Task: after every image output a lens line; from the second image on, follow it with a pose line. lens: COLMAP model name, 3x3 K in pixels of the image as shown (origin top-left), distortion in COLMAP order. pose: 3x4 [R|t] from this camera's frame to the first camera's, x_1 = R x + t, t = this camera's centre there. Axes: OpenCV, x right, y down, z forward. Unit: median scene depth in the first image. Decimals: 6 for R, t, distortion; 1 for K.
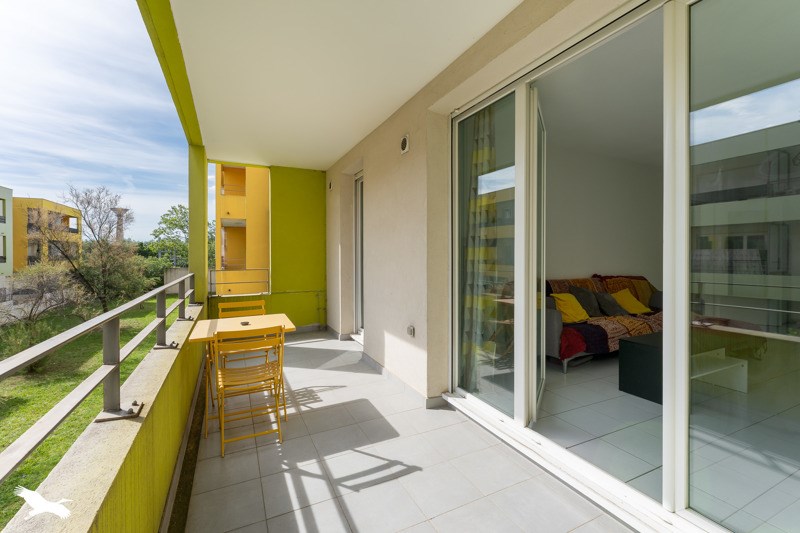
lens RADIAL K [[341.7, 0, 396.5], [0, 341.7, 269.5], [0, 0, 1]] dist [0.000303, -0.000063]
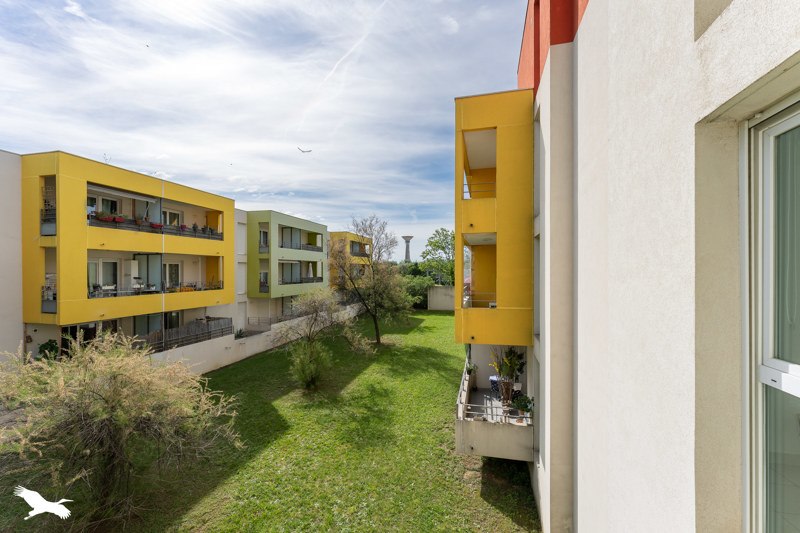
lens RADIAL K [[341.7, 0, 396.5], [0, 341.7, 269.5], [0, 0, 1]] dist [0.000303, -0.000063]
pose [[0.758252, -0.008816, -0.651902, -0.058119], [-0.022680, 0.998947, -0.039889, -0.016412], [0.651567, 0.045031, 0.757253, 0.140698]]
